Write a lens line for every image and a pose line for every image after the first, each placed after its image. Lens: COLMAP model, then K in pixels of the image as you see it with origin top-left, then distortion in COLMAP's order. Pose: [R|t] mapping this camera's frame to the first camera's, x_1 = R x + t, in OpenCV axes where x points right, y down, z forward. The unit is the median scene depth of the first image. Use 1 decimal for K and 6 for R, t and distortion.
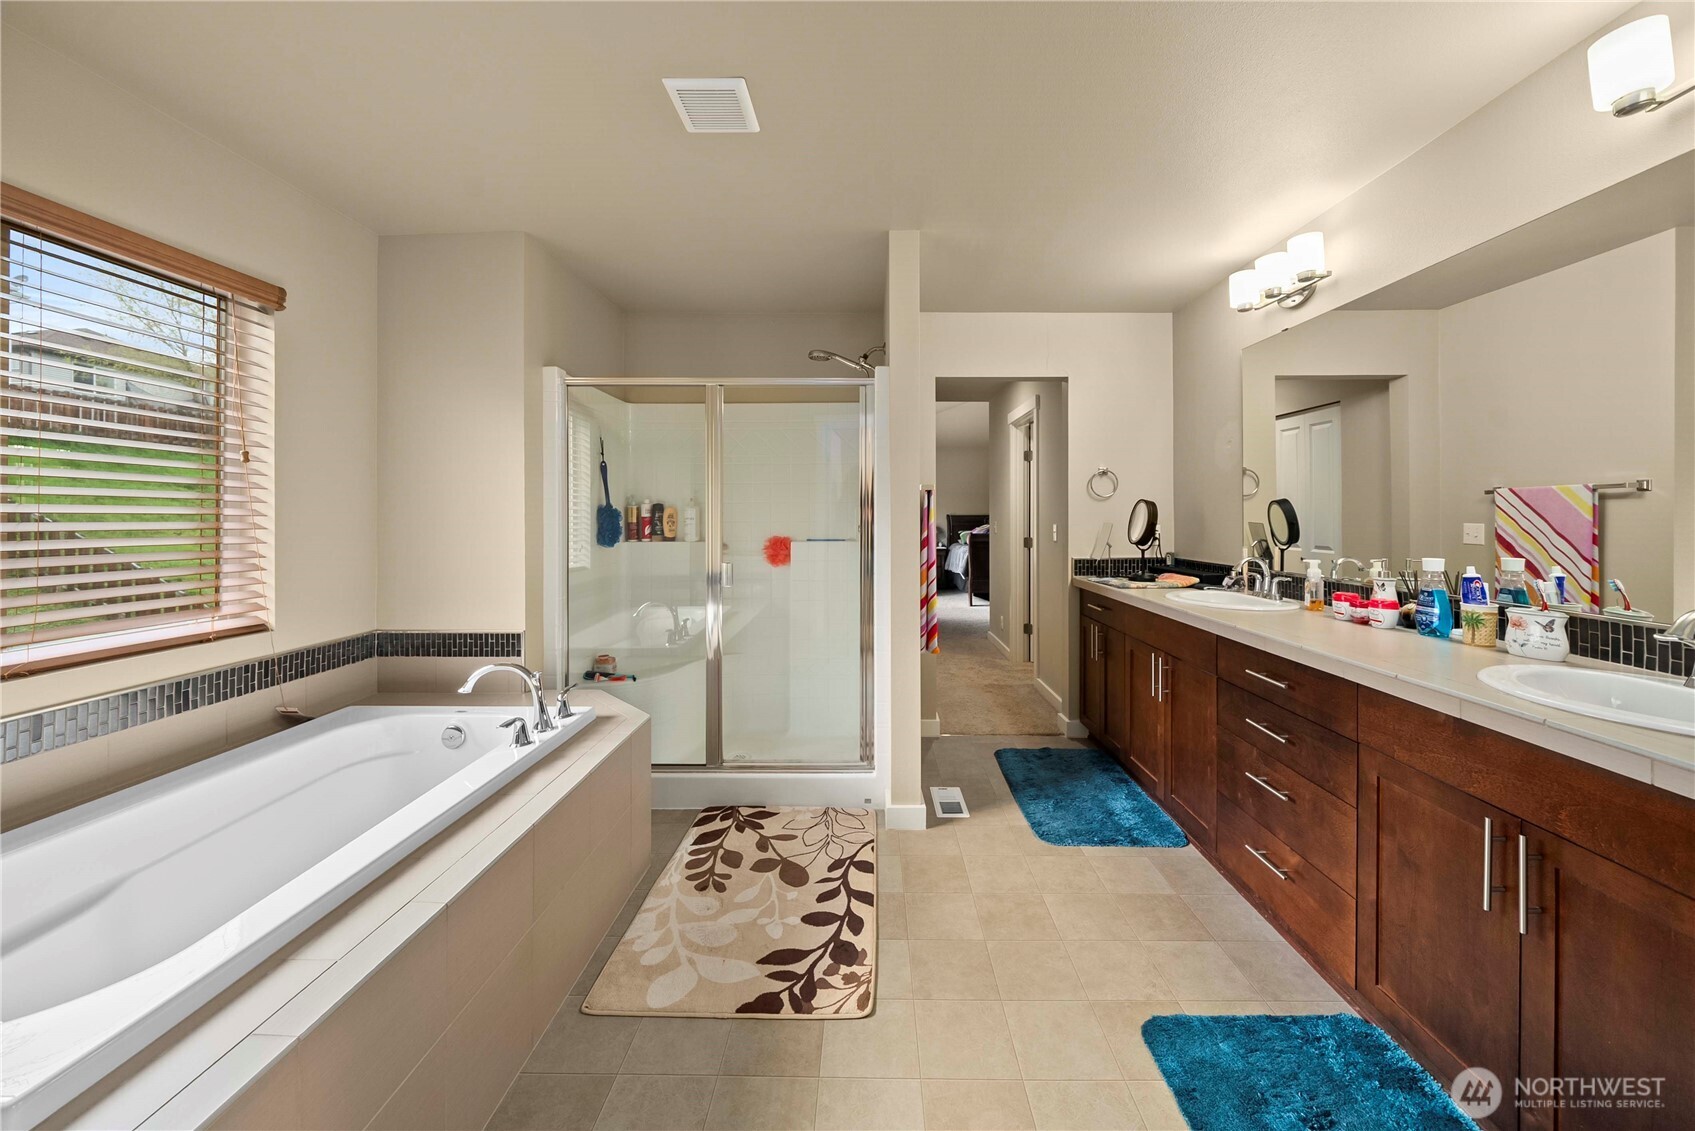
lens RADIAL K [[608.7, 0, 853.1], [0, 608.7, 516.5], [0, 0, 1]] dist [-0.000876, -0.000051]
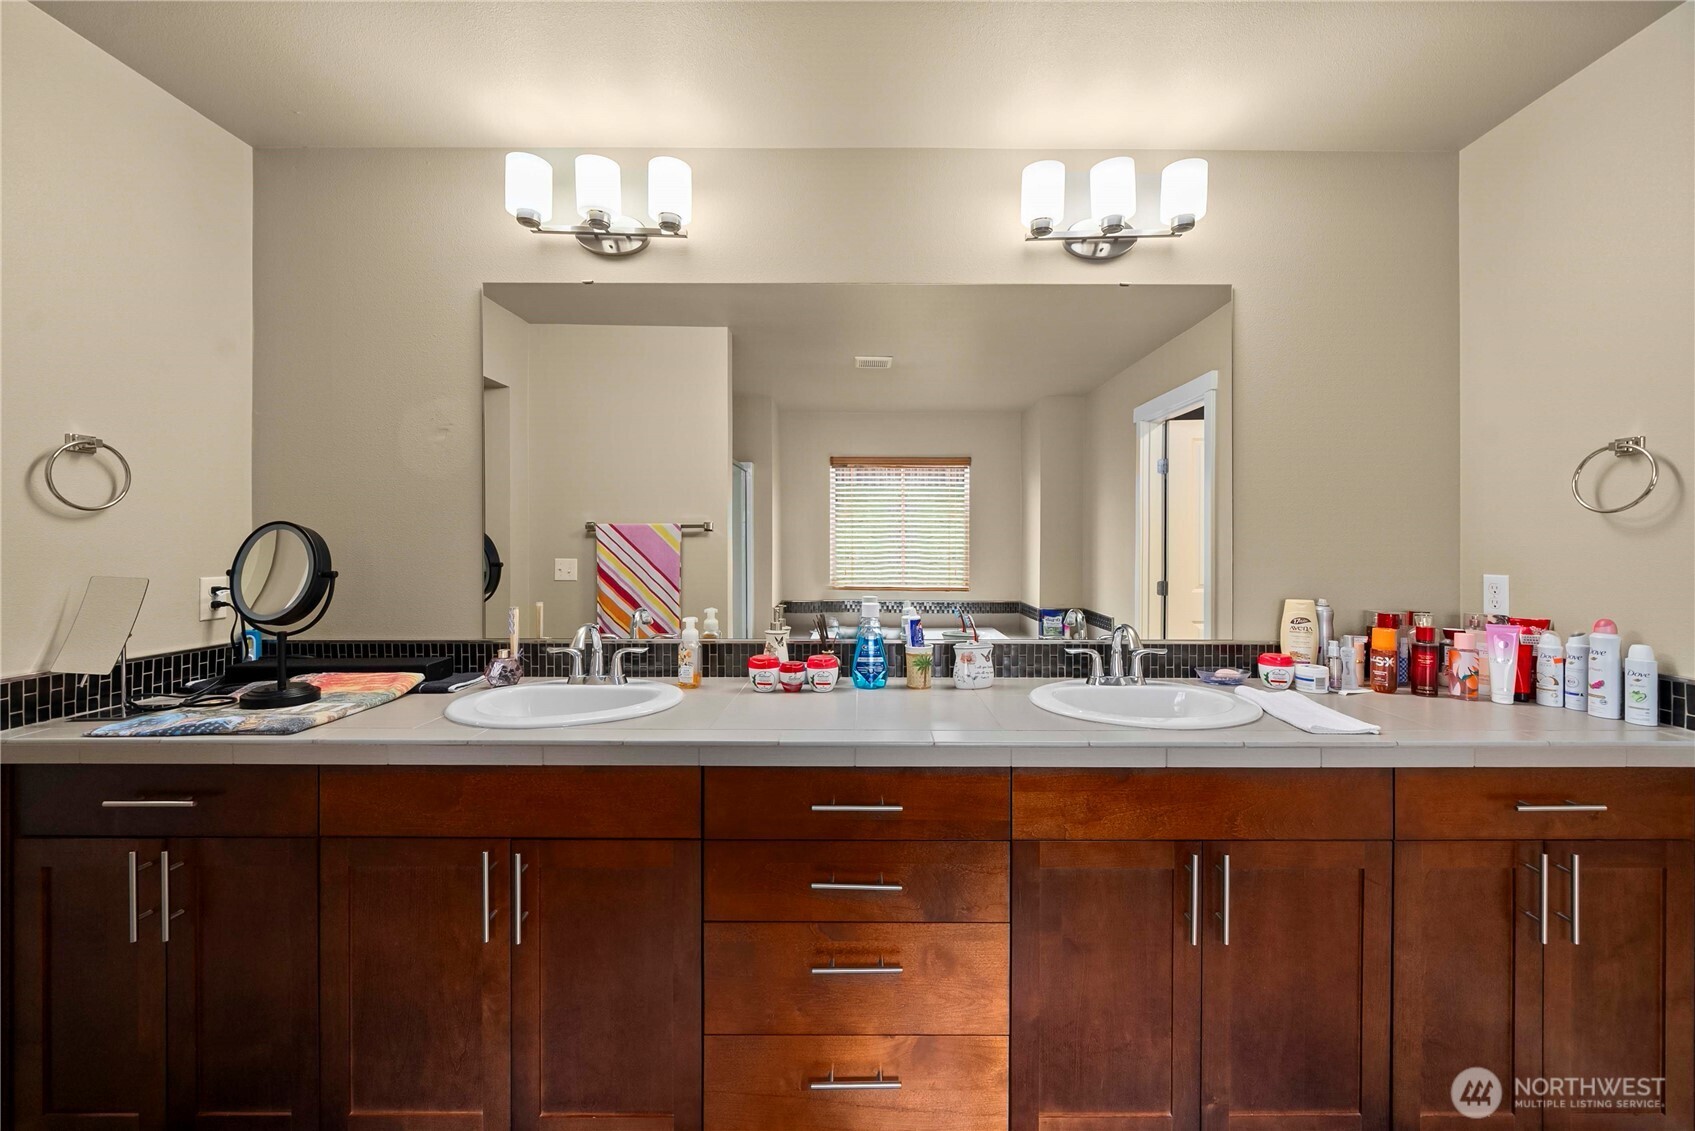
lens RADIAL K [[616.9, 0, 846.6], [0, 616.9, 543.2], [0, 0, 1]] dist [-0.024460, 0.000056]
pose [[-0.040564, 0.006499, 0.999156, 0.035503], [0.000185, 0.999979, -0.006497, -0.012299], [-0.999177, -0.000079, -0.040564, 1.025391]]
